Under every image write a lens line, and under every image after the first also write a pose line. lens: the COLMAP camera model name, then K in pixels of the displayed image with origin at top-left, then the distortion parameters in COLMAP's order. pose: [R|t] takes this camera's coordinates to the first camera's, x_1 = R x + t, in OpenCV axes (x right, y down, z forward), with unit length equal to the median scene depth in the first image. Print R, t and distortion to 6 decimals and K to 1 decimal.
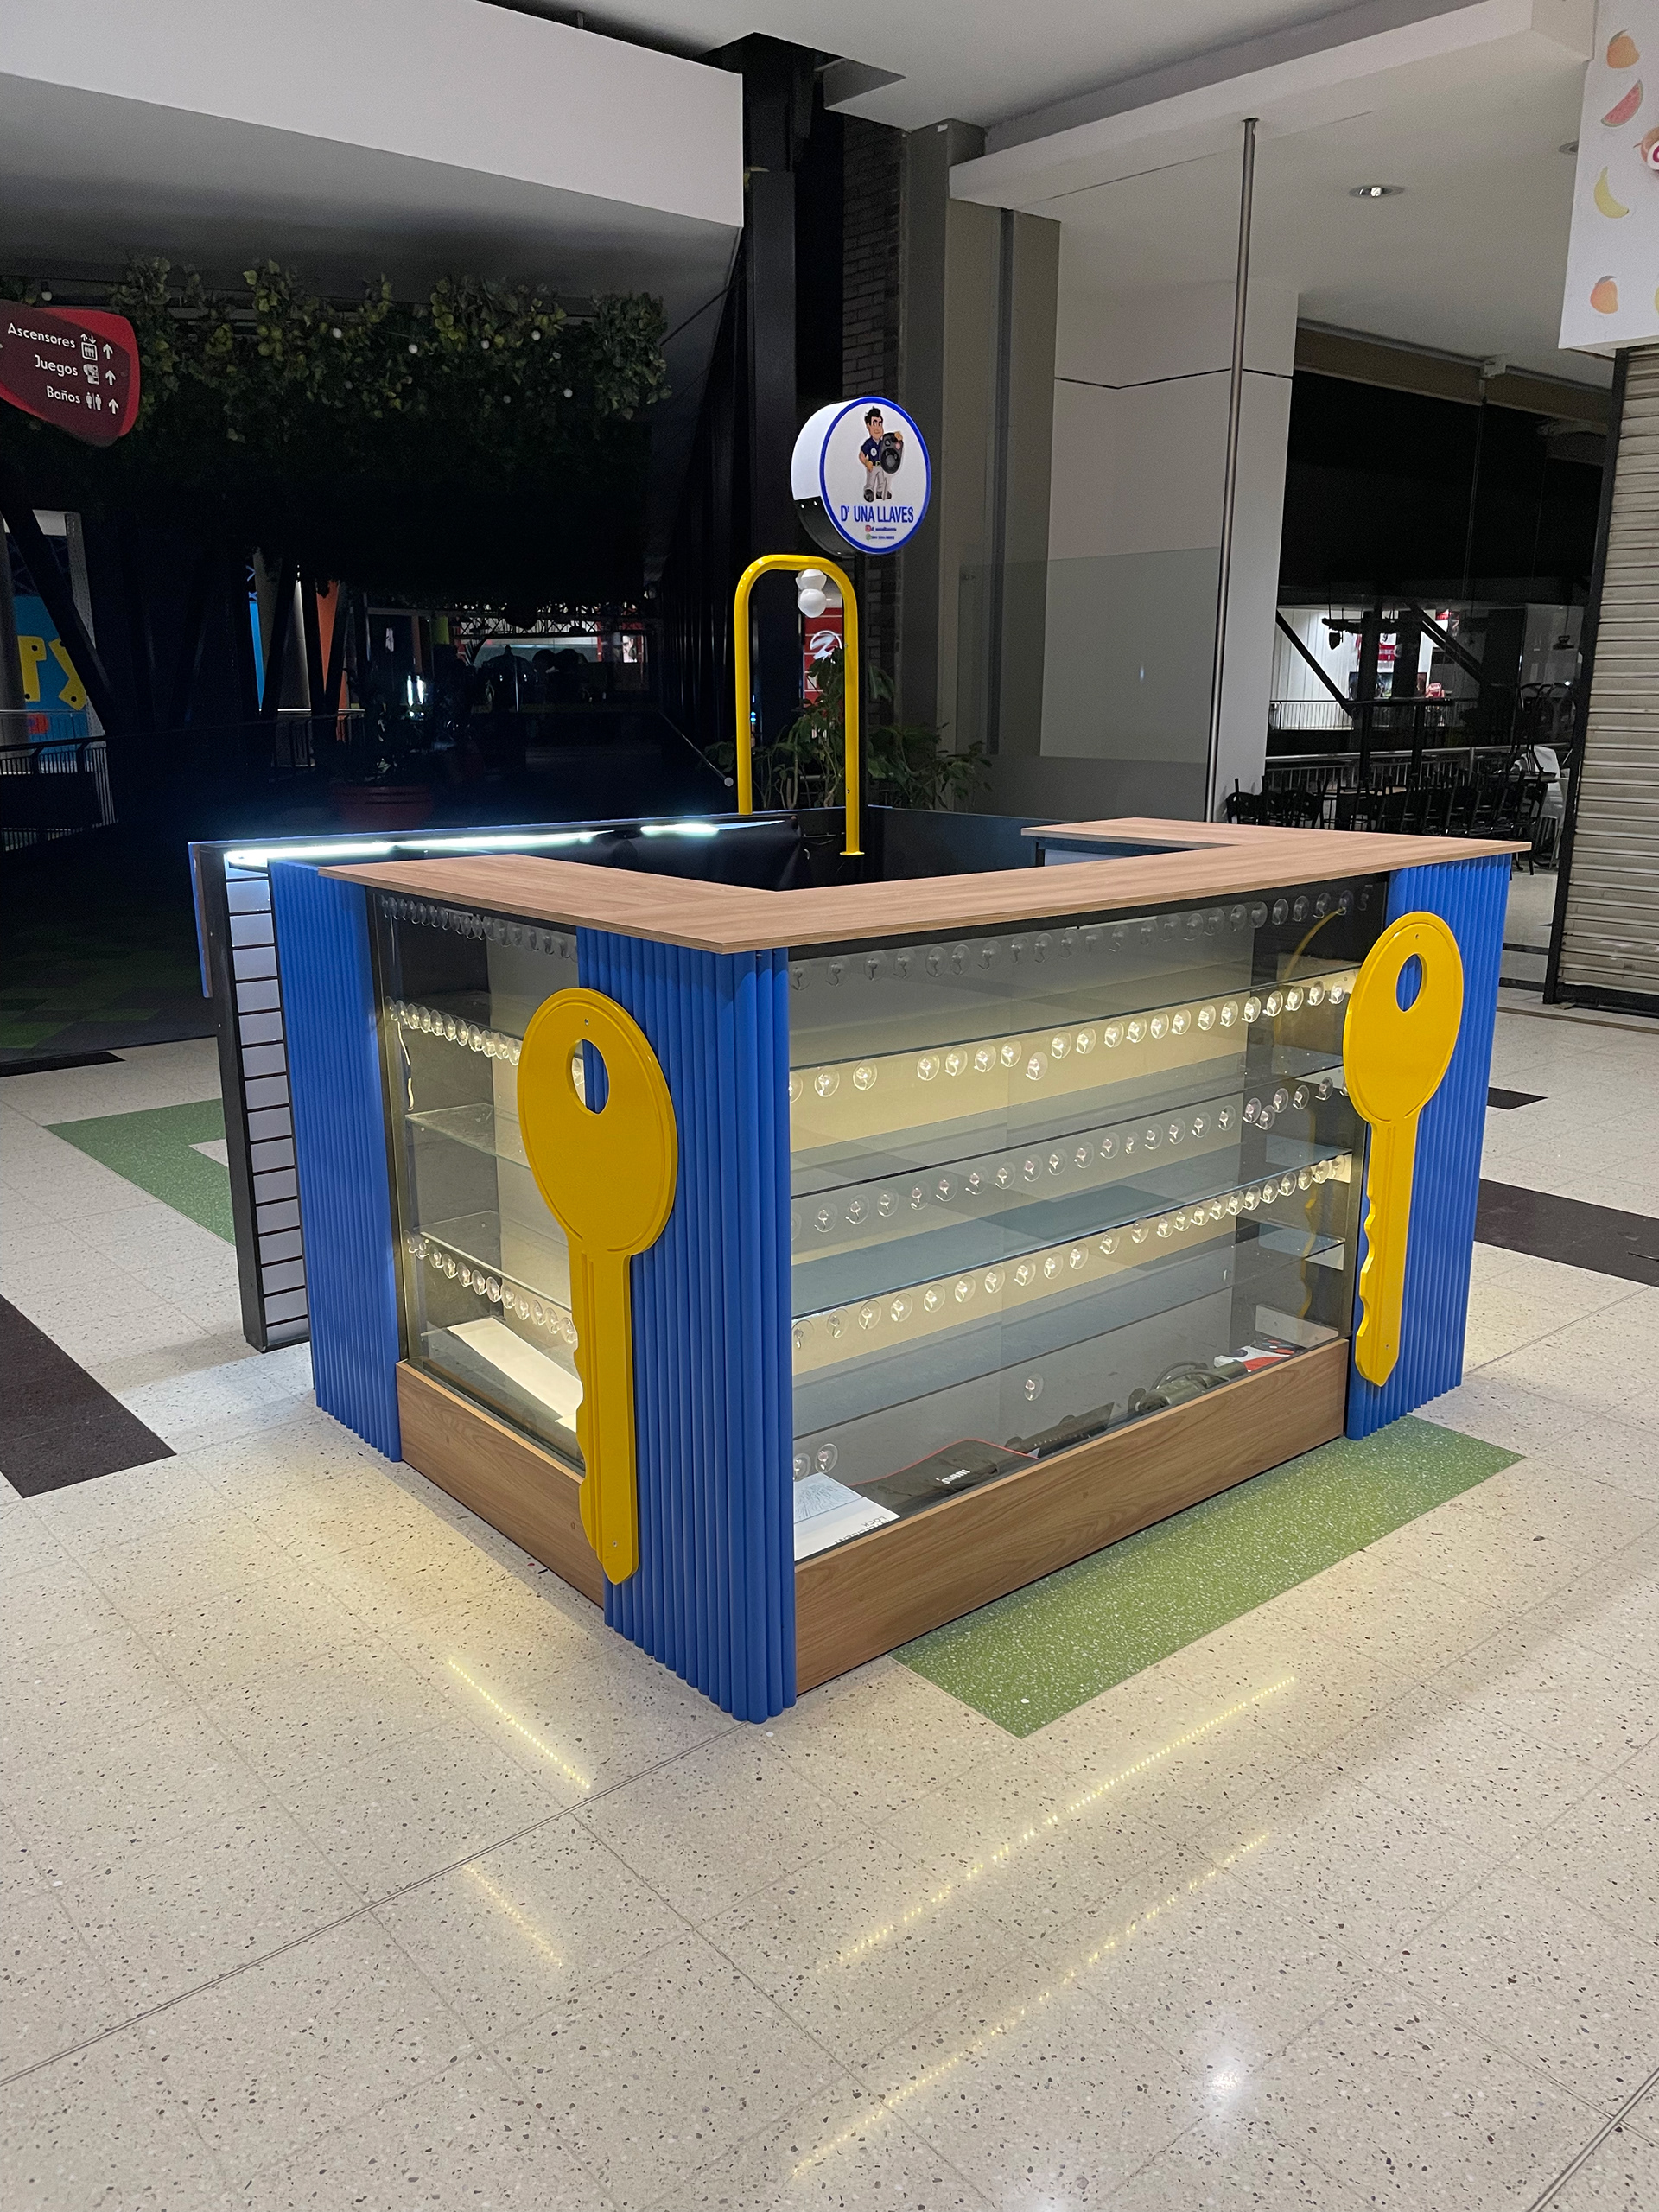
lens RADIAL K [[1681.1, 0, 832.1], [0, 1681.1, 1134.4], [0, 0, 1]] dist [0.073637, -0.105120]
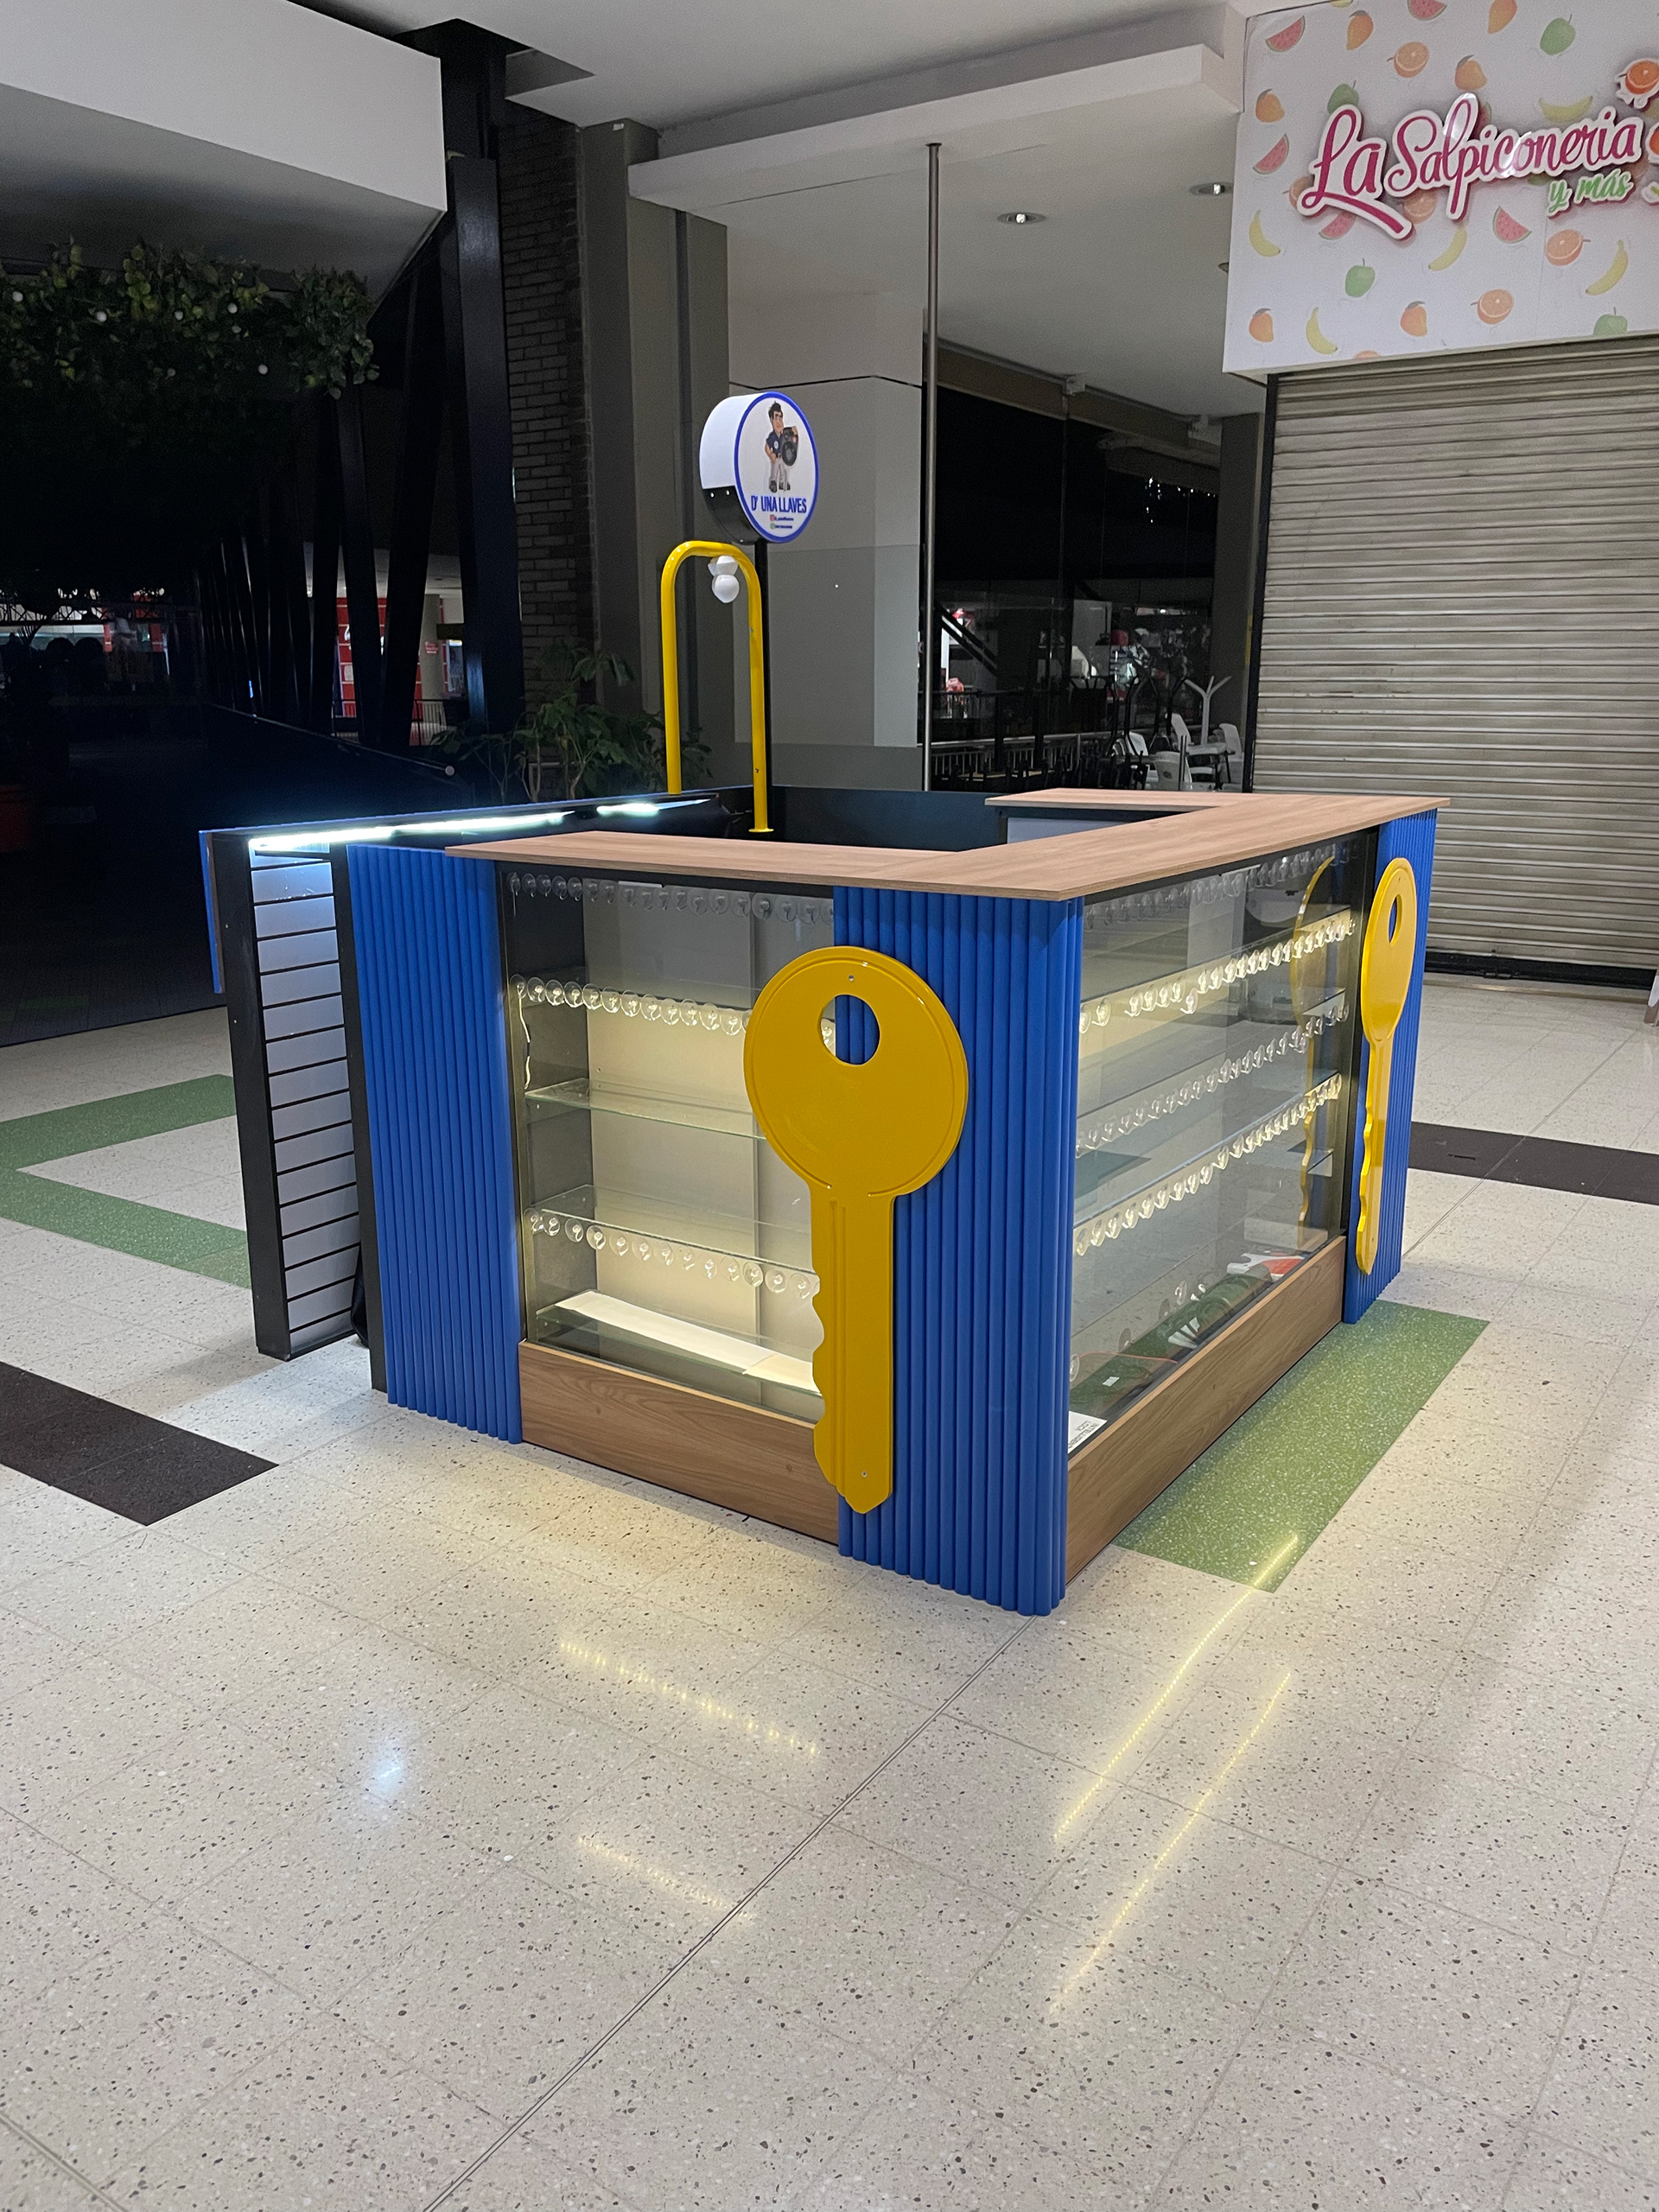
lens RADIAL K [[1681.1, 0, 833.2], [0, 1681.1, 1111.5], [0, 0, 1]] dist [0.073637, -0.105120]
pose [[0.961947, -0.070352, 0.264023, -0.247085], [0.072782, 0.997348, 0.000579, 0.008855], [-0.263363, 0.018660, 0.964516, -0.008166]]
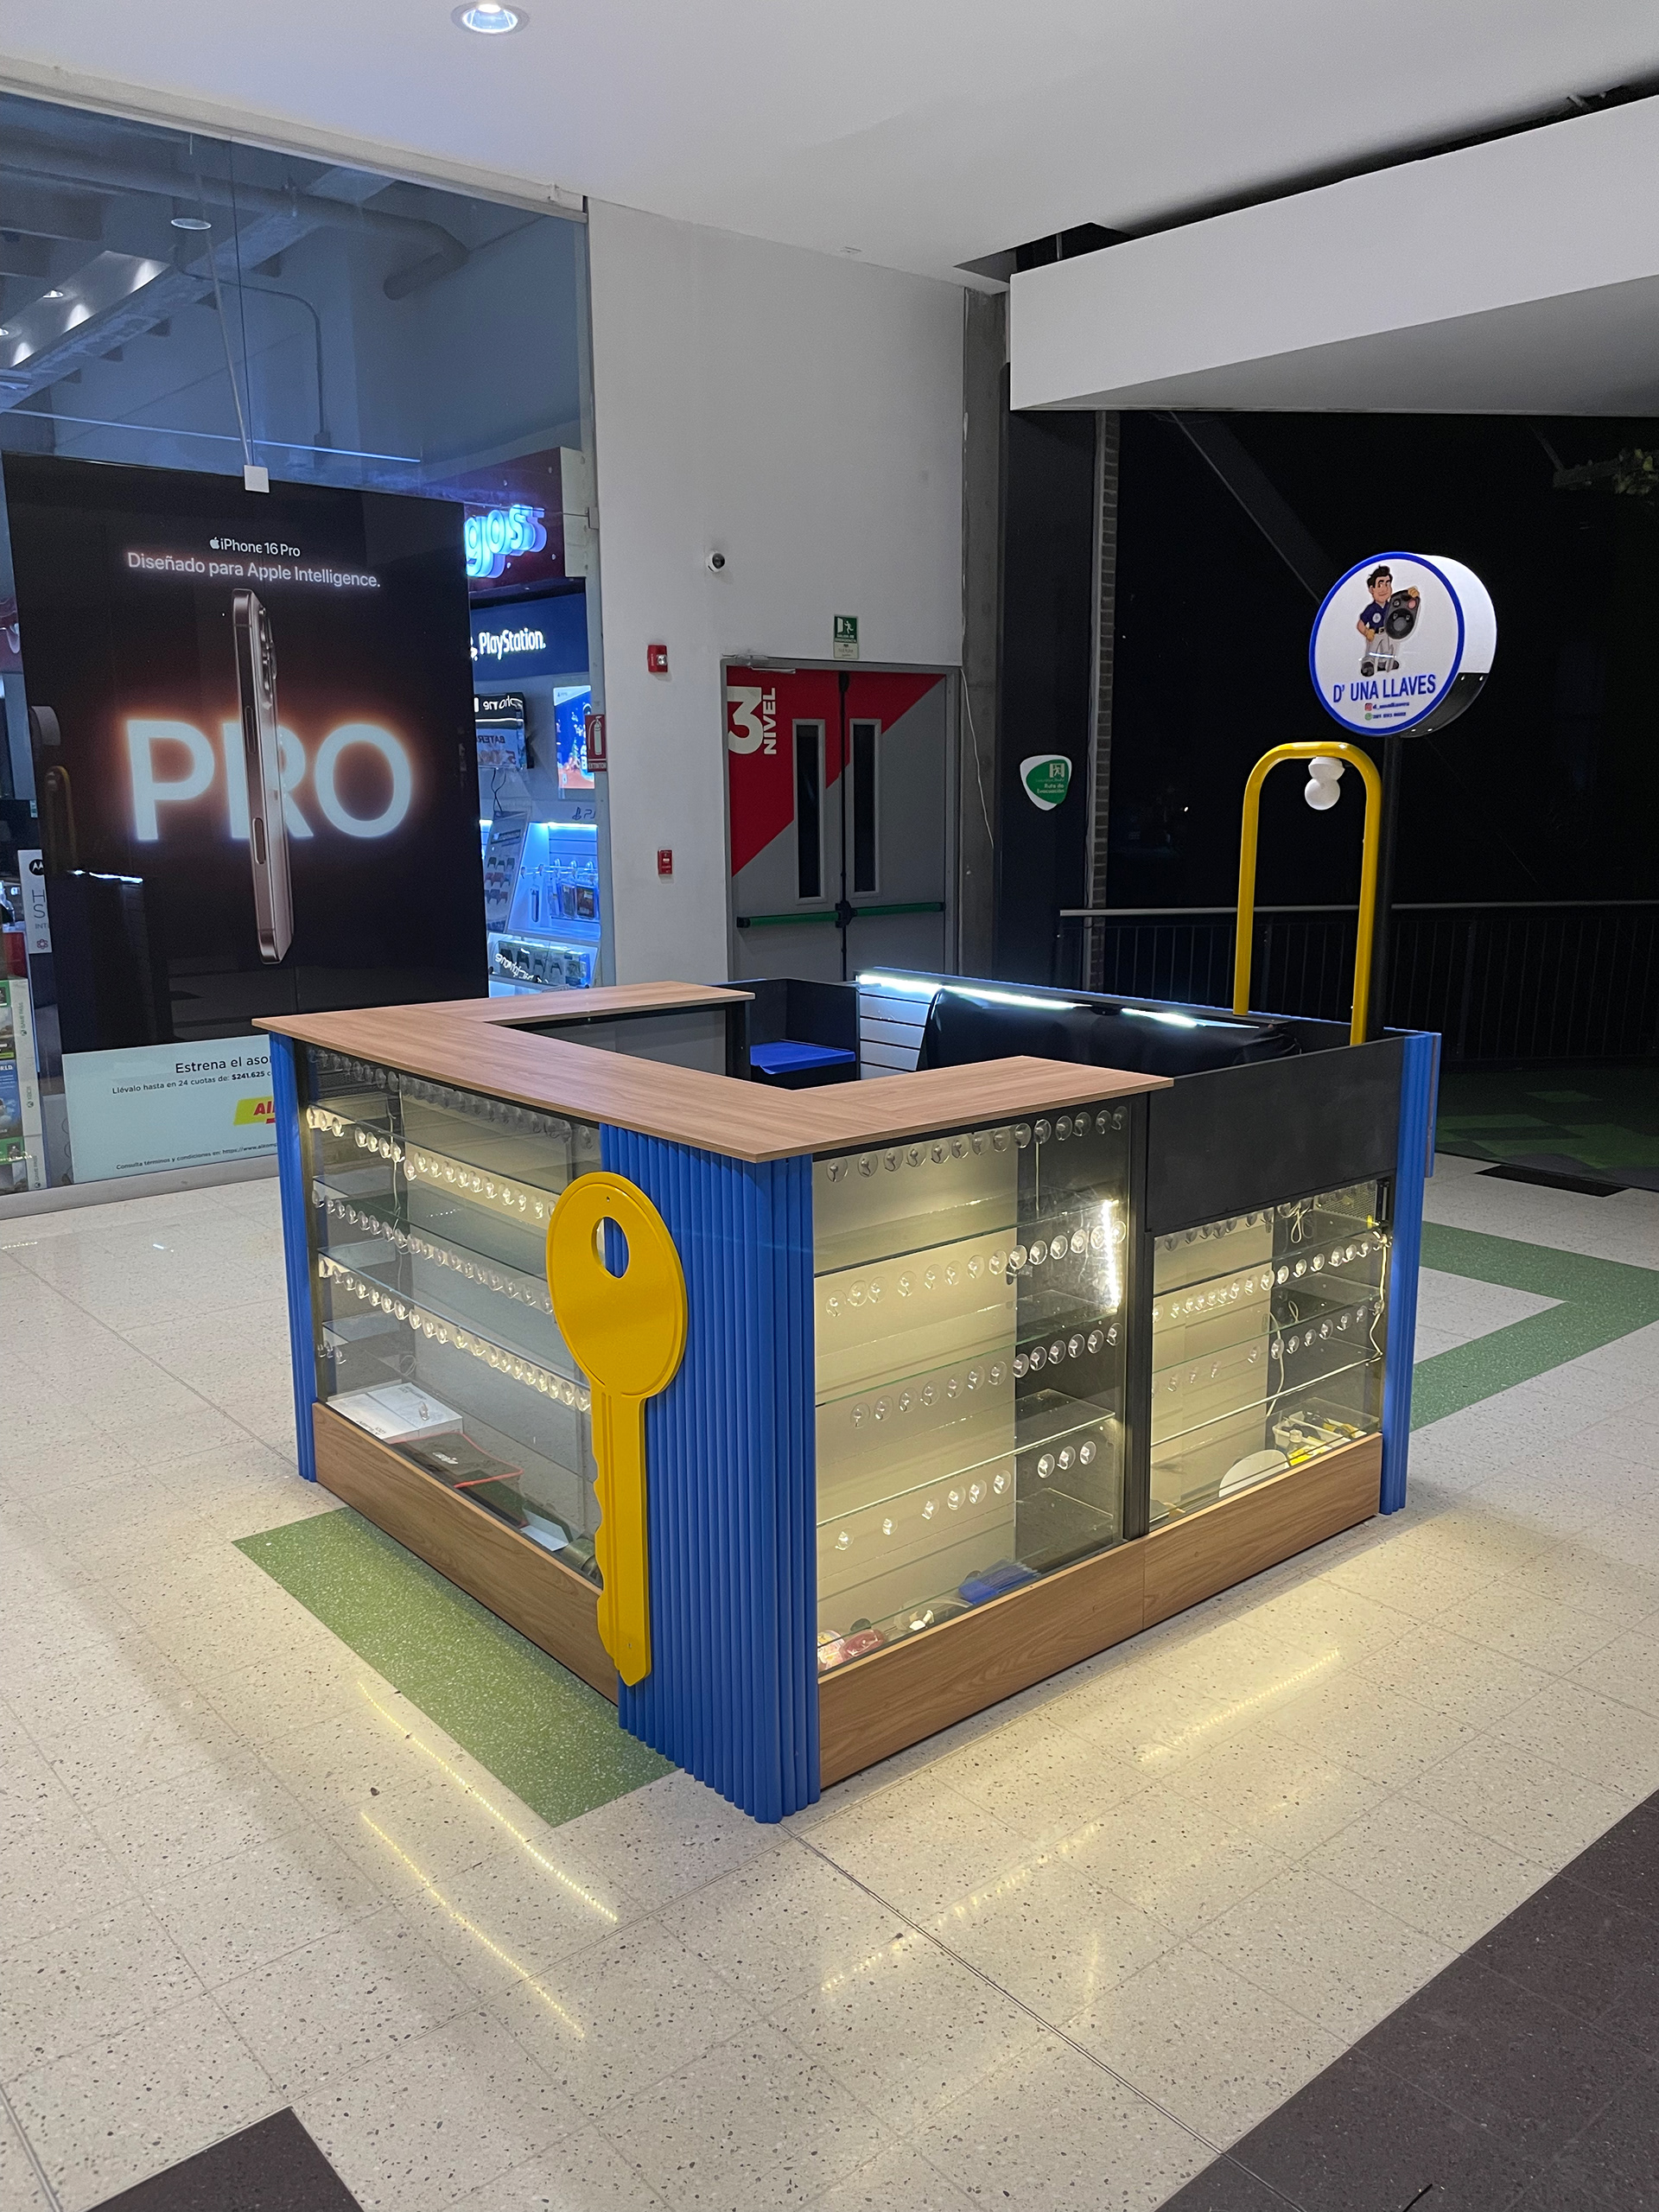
lens RADIAL K [[1681.1, 0, 852.1], [0, 1681.1, 1118.3], [0, 0, 1]] dist [0.073637, -0.105120]
pose [[0.003584, 0.200095, -0.979770, 0.892423], [-0.251068, 0.948573, 0.192805, -0.266382], [0.967963, 0.245298, 0.053637, 0.769458]]
